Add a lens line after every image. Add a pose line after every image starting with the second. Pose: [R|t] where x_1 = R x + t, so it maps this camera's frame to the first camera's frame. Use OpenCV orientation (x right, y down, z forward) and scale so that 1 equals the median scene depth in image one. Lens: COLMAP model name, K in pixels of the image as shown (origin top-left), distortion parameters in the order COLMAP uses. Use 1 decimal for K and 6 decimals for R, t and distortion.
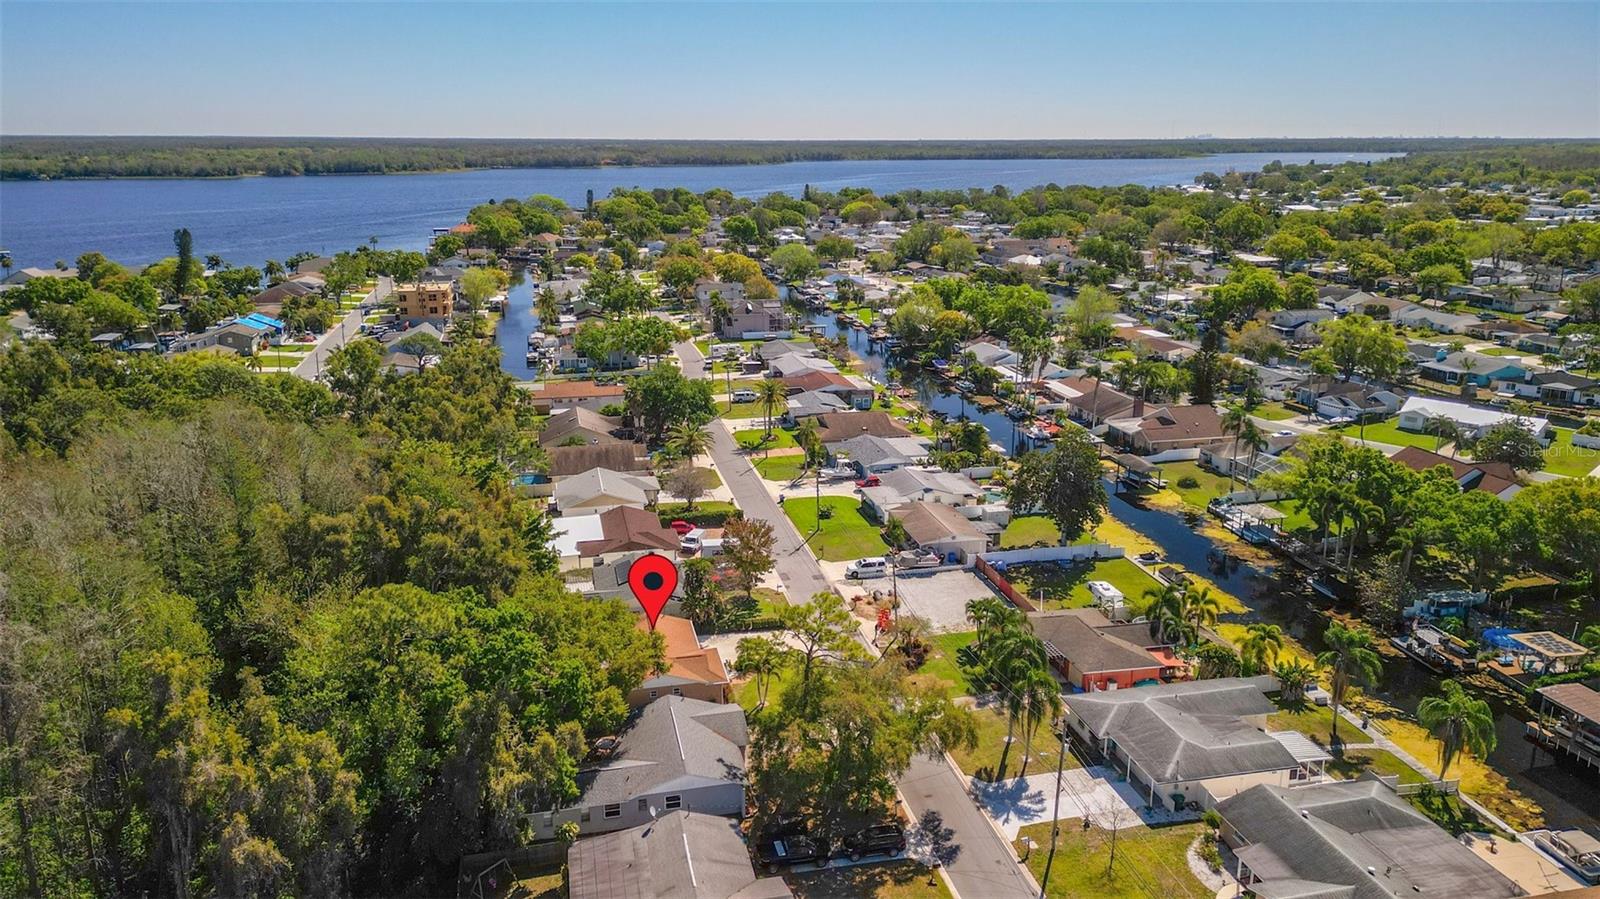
lens RADIAL K [[1112.2, 0, 796.0], [0, 1112.2, 454.5], [0, 0, 1]] dist [0.074373, -0.069168]
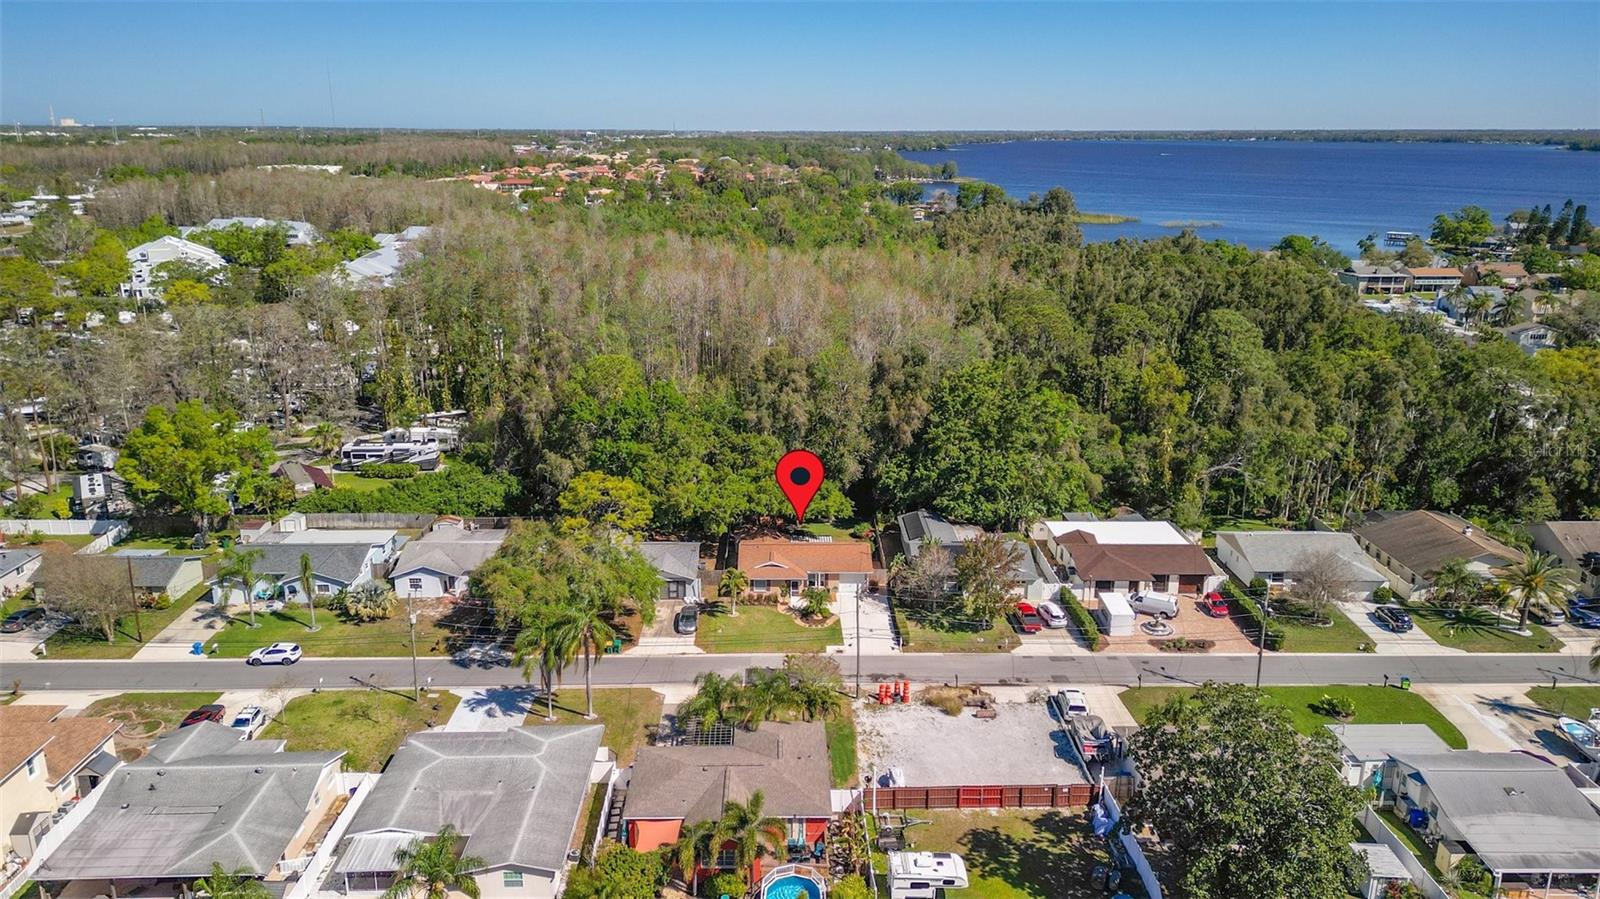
lens RADIAL K [[1112.2, 0, 796.0], [0, 1112.2, 454.5], [0, 0, 1]] dist [0.074373, -0.069168]
pose [[-0.211290, 0.271767, -0.938882, 0.561657], [-0.271121, 0.906579, 0.323431, -0.170641], [0.939069, 0.322888, -0.117869, 0.689278]]
